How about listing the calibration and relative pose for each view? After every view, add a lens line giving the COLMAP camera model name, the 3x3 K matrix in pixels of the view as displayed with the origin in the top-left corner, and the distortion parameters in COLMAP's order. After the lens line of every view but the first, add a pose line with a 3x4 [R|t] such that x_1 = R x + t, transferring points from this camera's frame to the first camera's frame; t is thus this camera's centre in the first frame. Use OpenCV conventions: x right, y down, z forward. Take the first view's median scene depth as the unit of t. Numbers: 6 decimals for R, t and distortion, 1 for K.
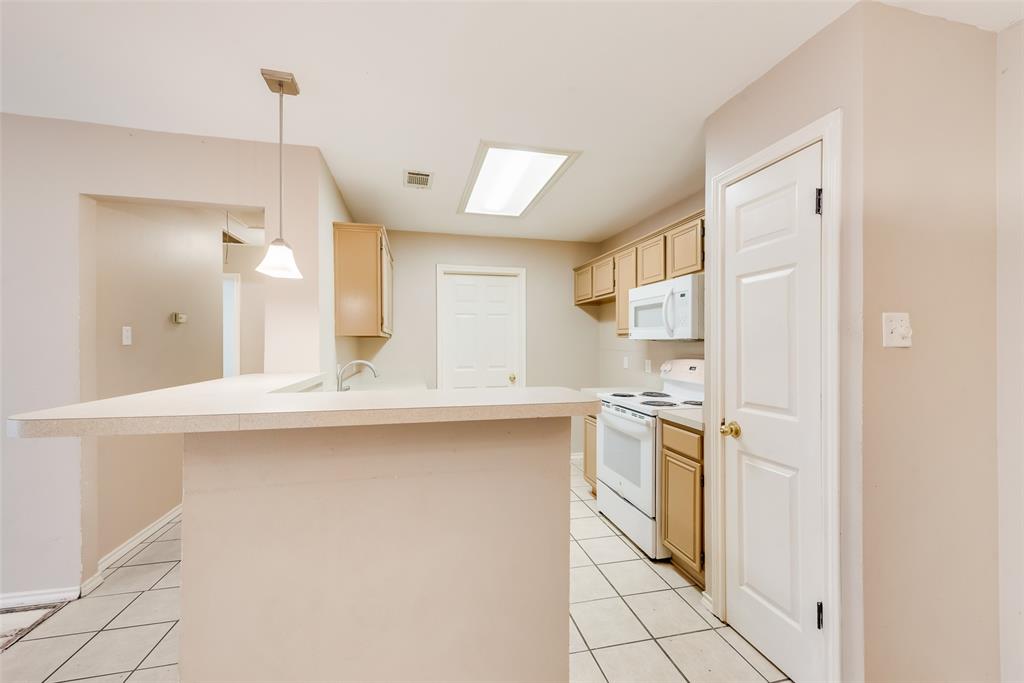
lens RADIAL K [[411.7, 0, 511.7], [0, 411.7, 343.6], [0, 0, 1]] dist [0.009962, -0.000776]
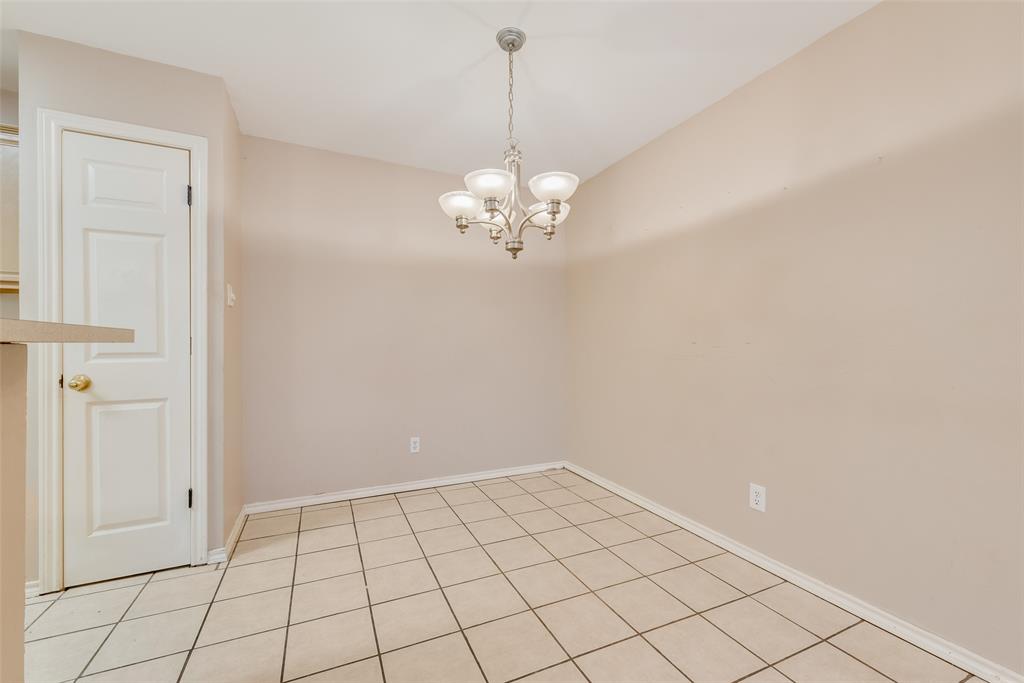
lens RADIAL K [[411.7, 0, 511.7], [0, 411.7, 343.6], [0, 0, 1]] dist [0.009962, -0.000776]
pose [[-0.201612, -0.029350, 0.979026, -0.663940], [-0.008555, 0.999566, 0.028204, 0.077826], [-0.979428, -0.002689, -0.201775, 0.192535]]
